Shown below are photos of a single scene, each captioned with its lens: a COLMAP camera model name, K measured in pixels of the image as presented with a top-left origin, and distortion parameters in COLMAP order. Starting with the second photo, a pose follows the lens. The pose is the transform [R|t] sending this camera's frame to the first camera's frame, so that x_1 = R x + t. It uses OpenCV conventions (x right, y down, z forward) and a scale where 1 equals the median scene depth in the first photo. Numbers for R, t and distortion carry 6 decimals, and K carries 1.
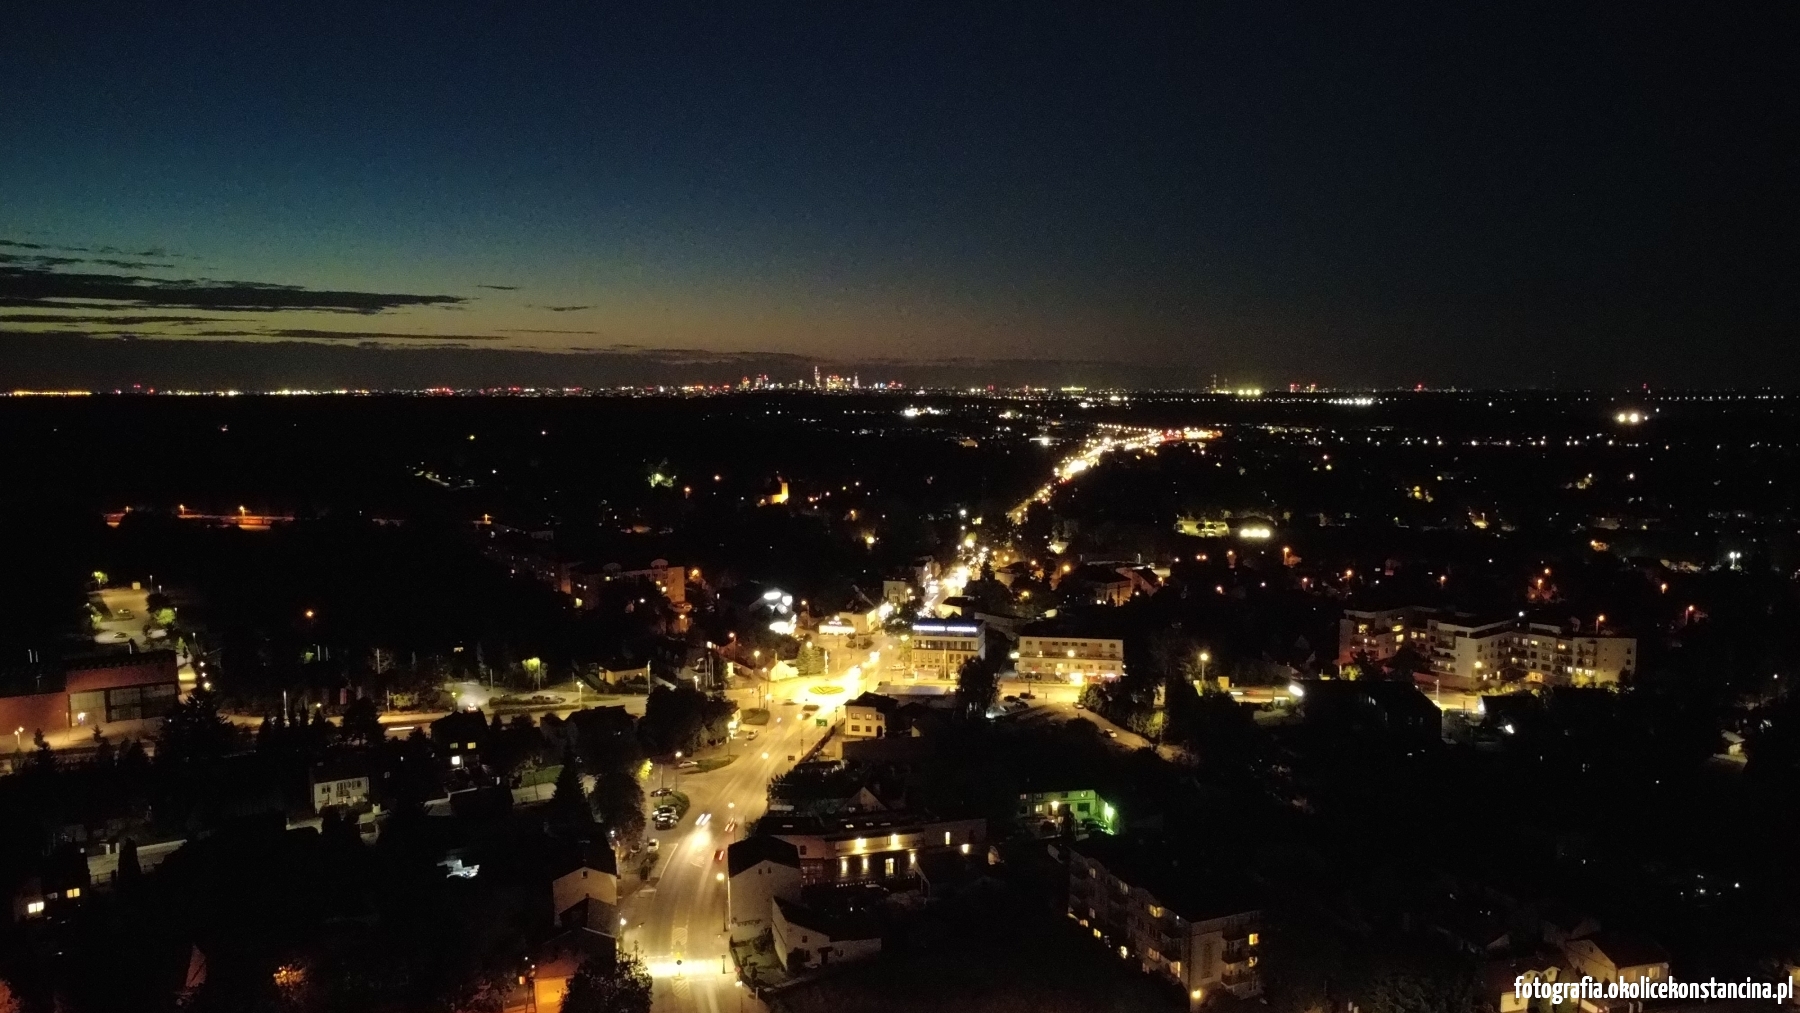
lens RADIAL K [[1316.3, 0, 896.1], [0, 1316.3, 507.1], [0, 0, 1]] dist [-0.002097, -0.004589]
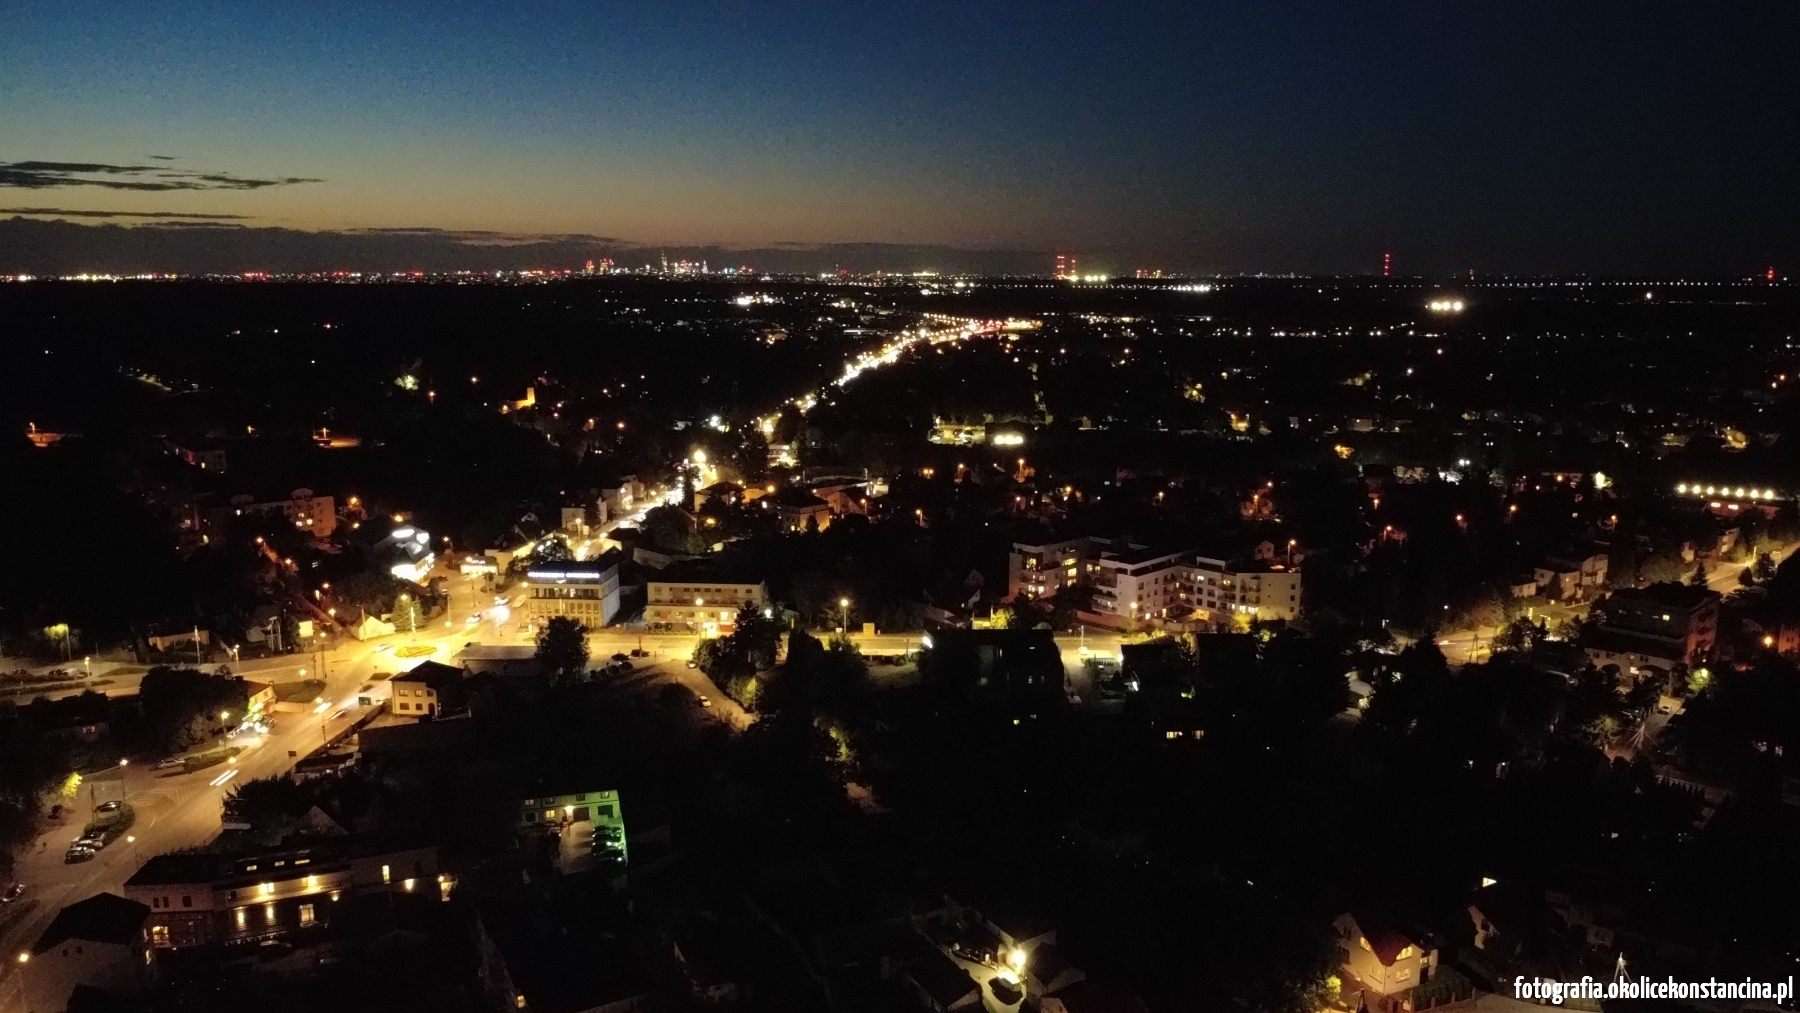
lens RADIAL K [[1316.3, 0, 896.1], [0, 1316.3, 507.1], [0, 0, 1]] dist [-0.002097, -0.004589]
pose [[0.994141, -0.017455, 0.106670, 0.166371], [0.008211, 0.996218, 0.086499, -0.028766], [-0.107777, -0.085116, 0.990525, 0.098990]]
